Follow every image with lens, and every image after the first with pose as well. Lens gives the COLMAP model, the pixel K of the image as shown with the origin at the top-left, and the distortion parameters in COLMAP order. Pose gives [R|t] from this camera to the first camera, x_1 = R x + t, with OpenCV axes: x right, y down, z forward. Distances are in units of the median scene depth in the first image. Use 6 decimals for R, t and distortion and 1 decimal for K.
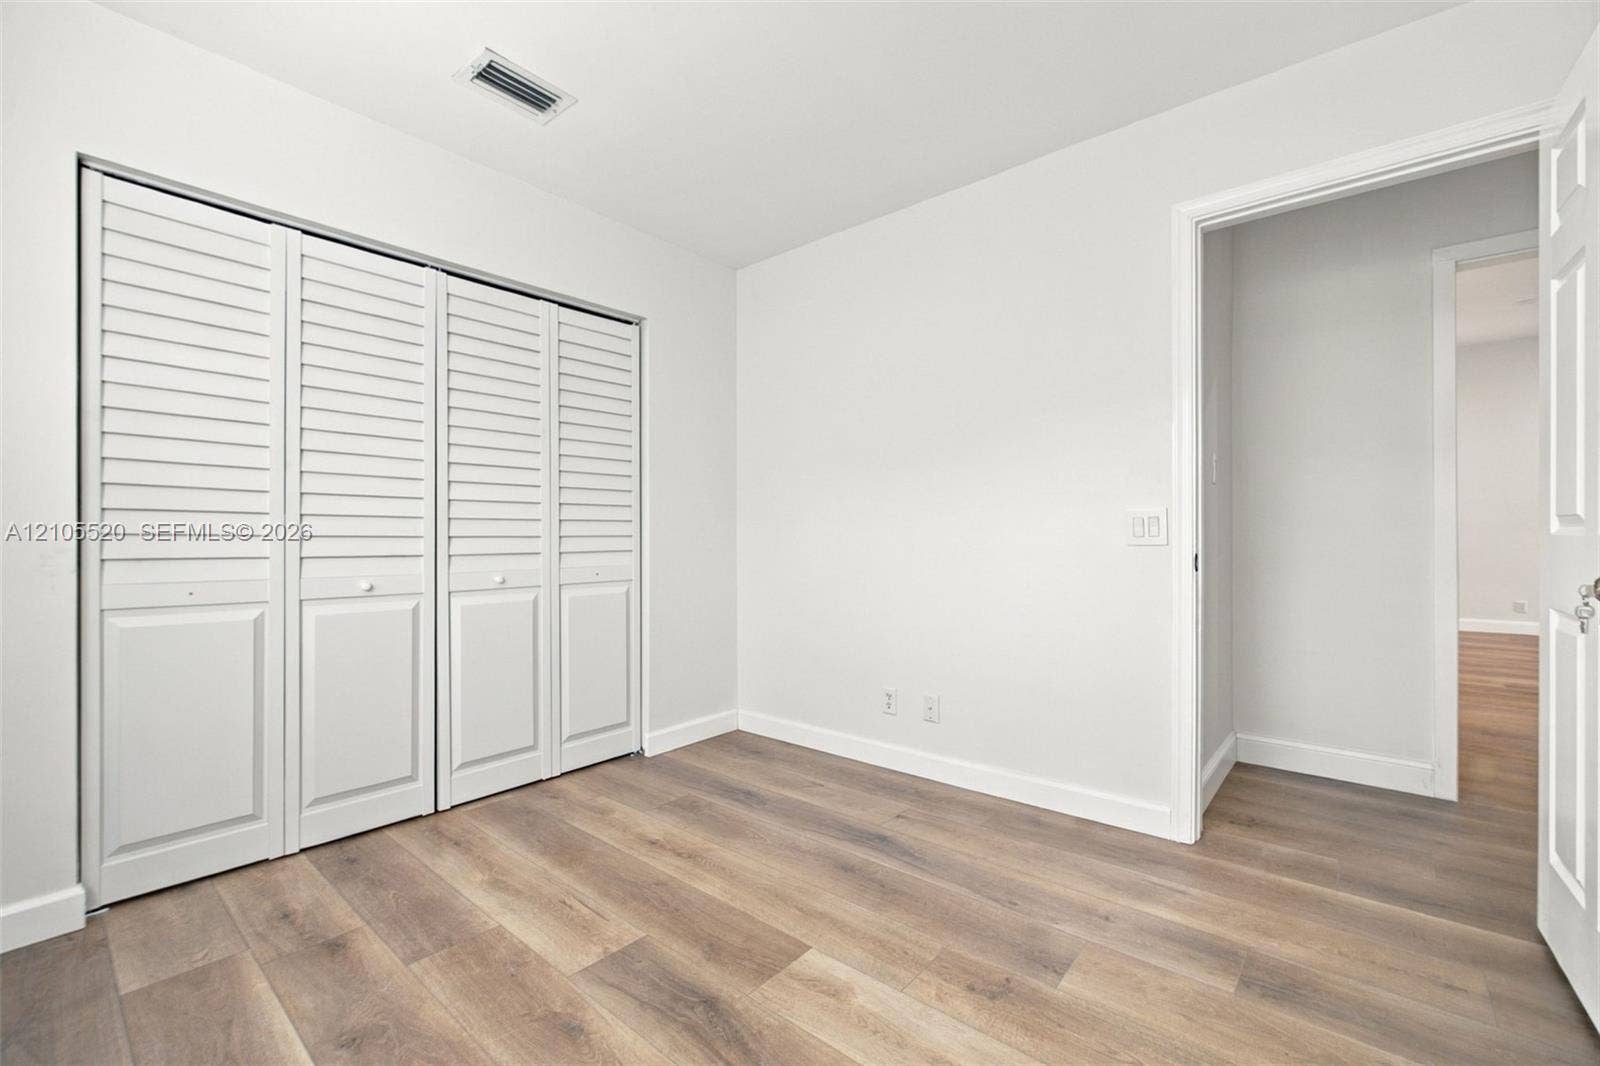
lens RADIAL K [[672.0, 0, 797.0], [0, 672.0, 532.6], [0, 0, 1]] dist [0.001251, -0.000003]
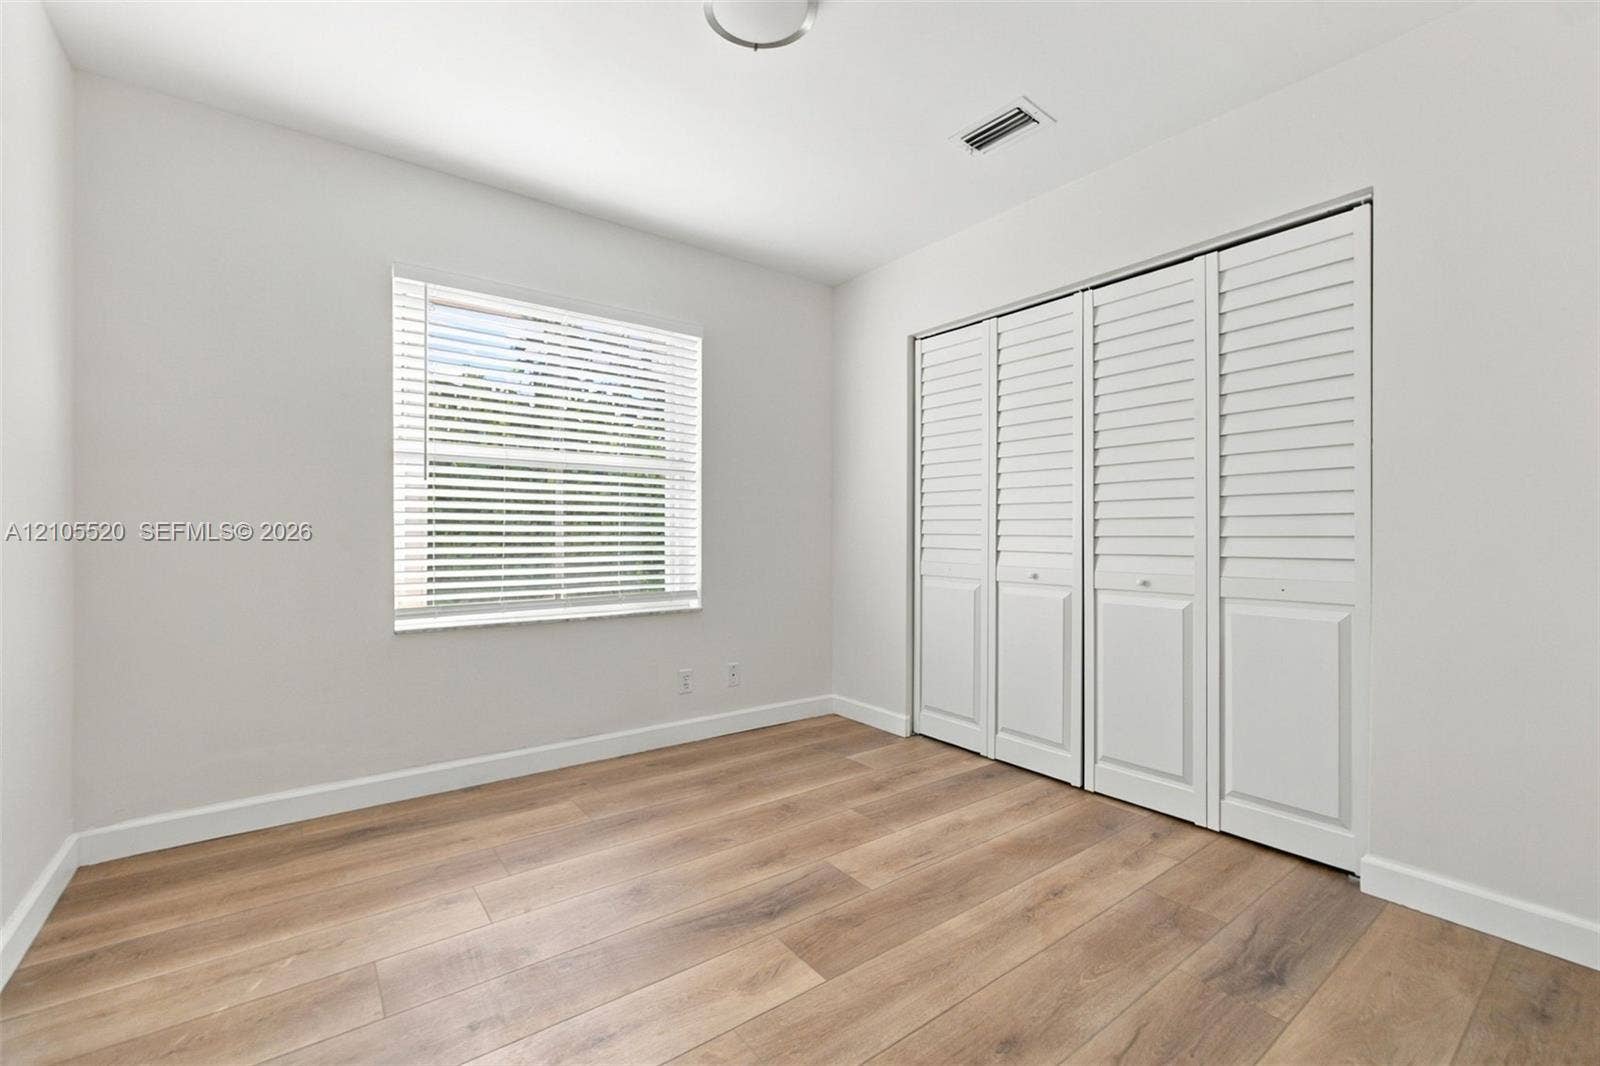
lens RADIAL K [[672.0, 0, 797.0], [0, 672.0, 532.6], [0, 0, 1]] dist [0.001251, -0.000003]
pose [[-0.212605, -0.004086, -0.977130, 0.671676], [-0.002428, 0.999990, -0.003654, 0.006299], [0.977135, 0.001596, -0.212613, 0.833825]]
